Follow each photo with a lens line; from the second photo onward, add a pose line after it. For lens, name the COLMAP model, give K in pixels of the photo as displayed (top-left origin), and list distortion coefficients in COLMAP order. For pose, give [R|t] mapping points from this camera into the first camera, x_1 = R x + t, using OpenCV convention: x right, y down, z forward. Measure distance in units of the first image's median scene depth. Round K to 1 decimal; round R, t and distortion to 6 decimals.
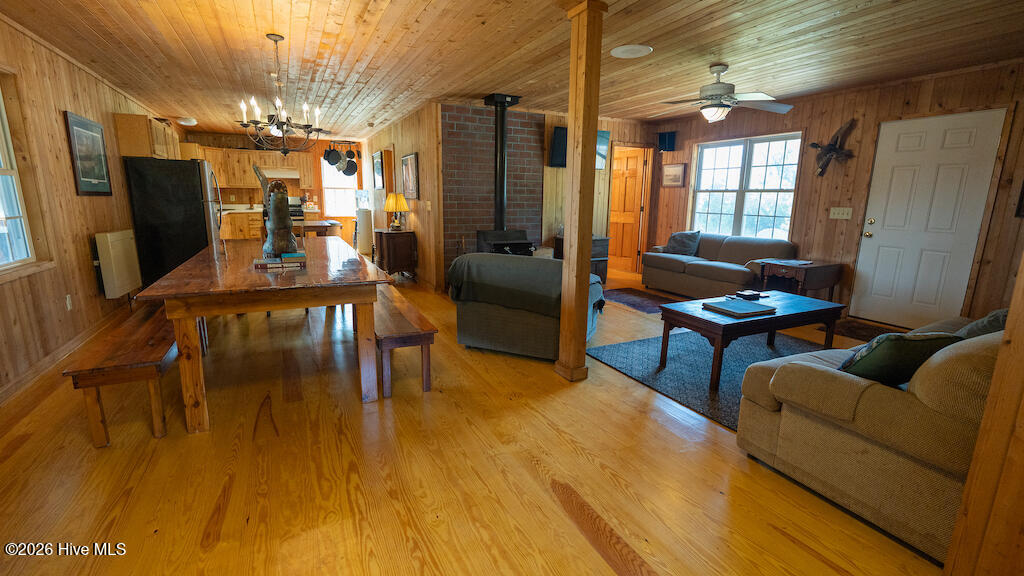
lens RADIAL K [[447.3, 0, 512.0], [0, 447.3, 288.0], [0, 0, 1]] dist [-0.003510, -0.000280]
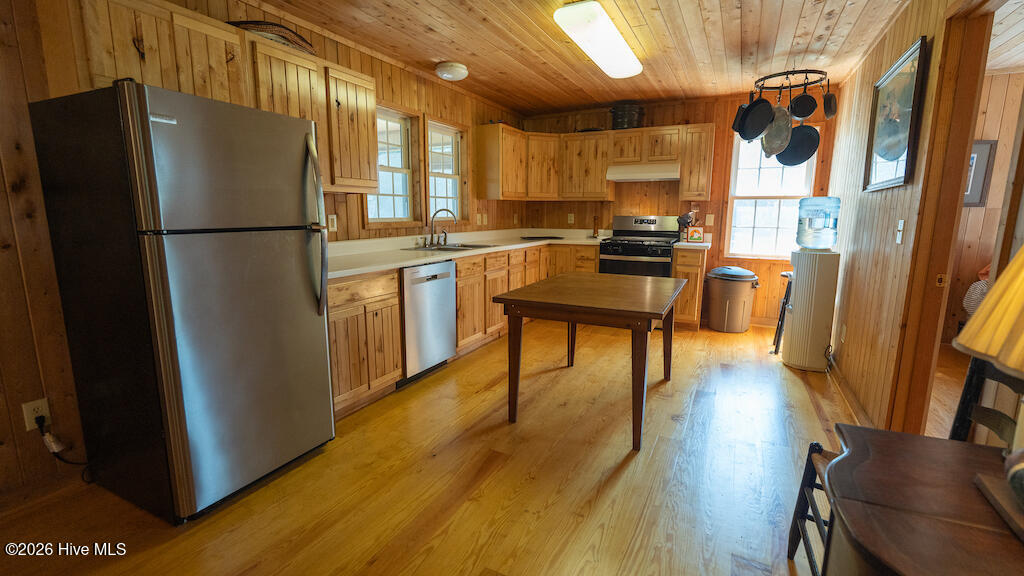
lens RADIAL K [[447.3, 0, 512.0], [0, 447.3, 288.0], [0, 0, 1]] dist [-0.003510, -0.000280]
pose [[0.598363, 0.126028, -0.791251, -0.195732], [-0.158883, 0.986604, 0.036992, -0.124355], [0.785314, 0.103582, 0.610371, 0.608271]]
